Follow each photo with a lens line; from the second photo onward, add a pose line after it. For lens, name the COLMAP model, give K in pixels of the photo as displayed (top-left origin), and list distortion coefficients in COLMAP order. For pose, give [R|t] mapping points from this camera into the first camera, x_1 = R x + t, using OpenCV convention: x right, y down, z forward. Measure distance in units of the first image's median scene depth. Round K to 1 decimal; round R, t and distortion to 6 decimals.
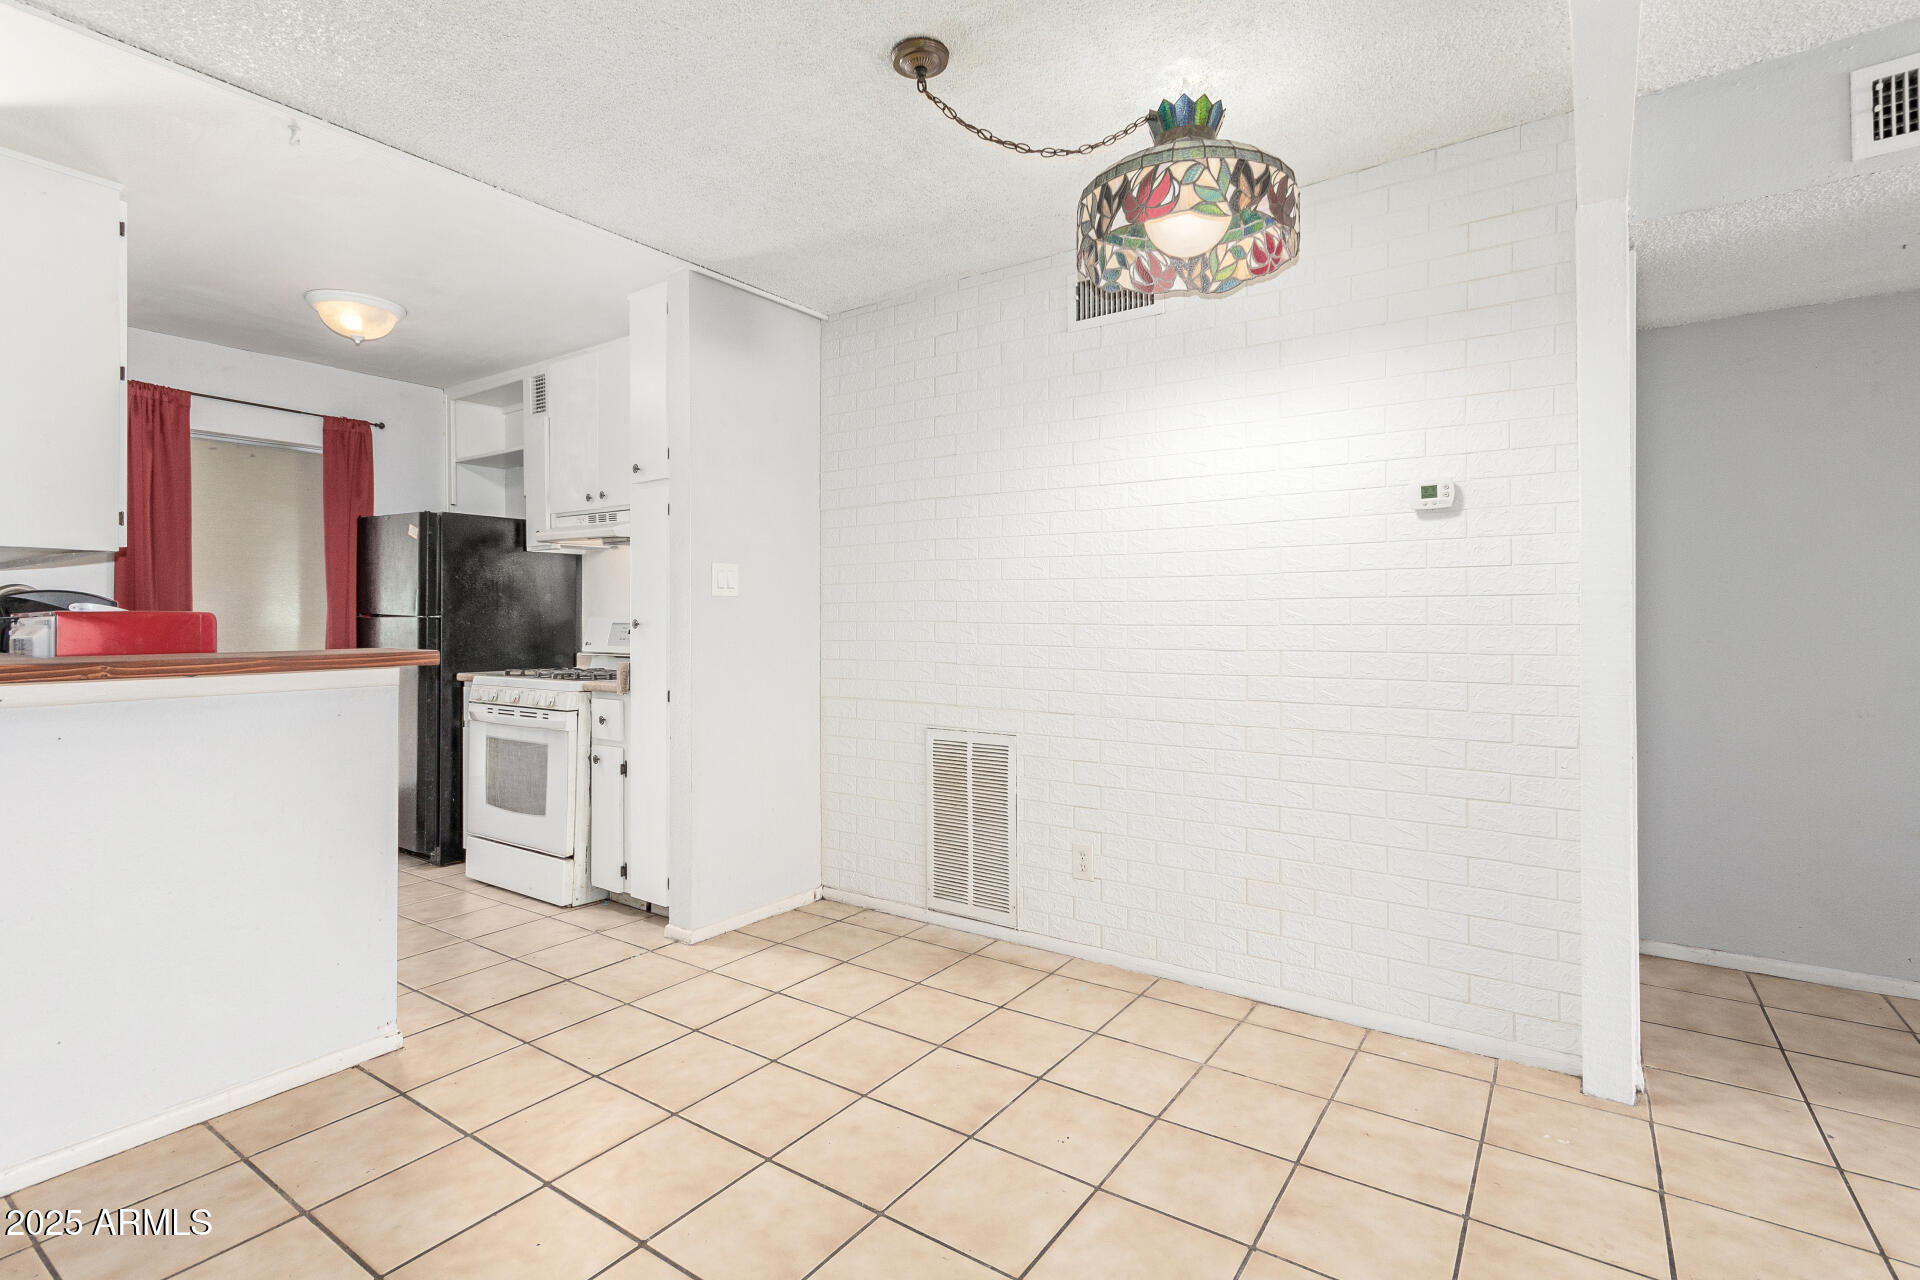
lens RADIAL K [[897.7, 0, 966.5], [0, 897.7, 615.8], [0, 0, 1]] dist [0.002840, 0.002468]
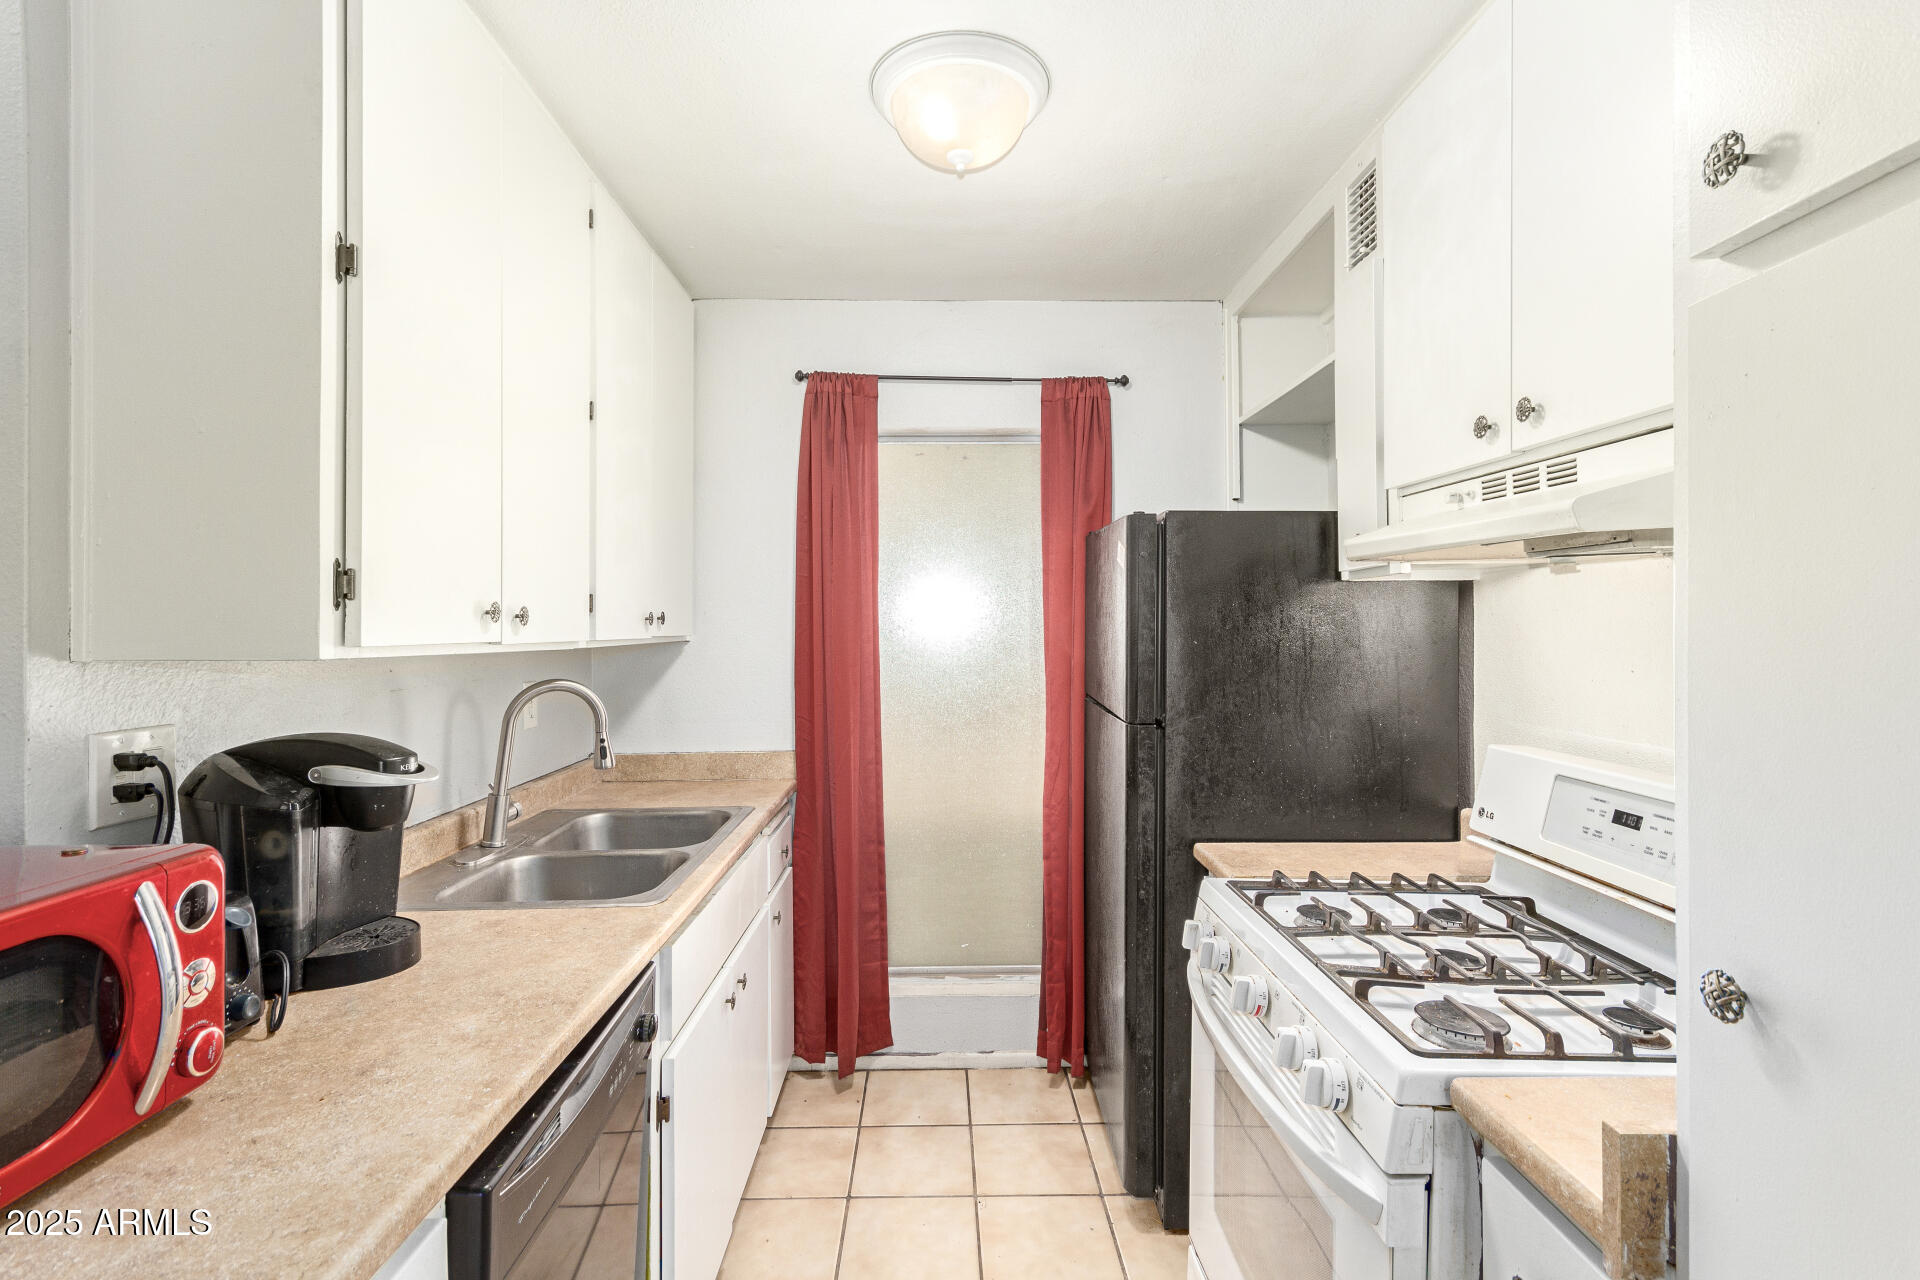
lens RADIAL K [[897.7, 0, 971.9], [0, 897.7, 621.4], [0, 0, 1]] dist [0.002840, 0.002468]
pose [[0.597747, -0.003693, -0.801676, -0.313255], [0.004768, 0.999988, -0.001051, -0.068341], [0.801670, -0.003194, 0.597758, 0.762825]]
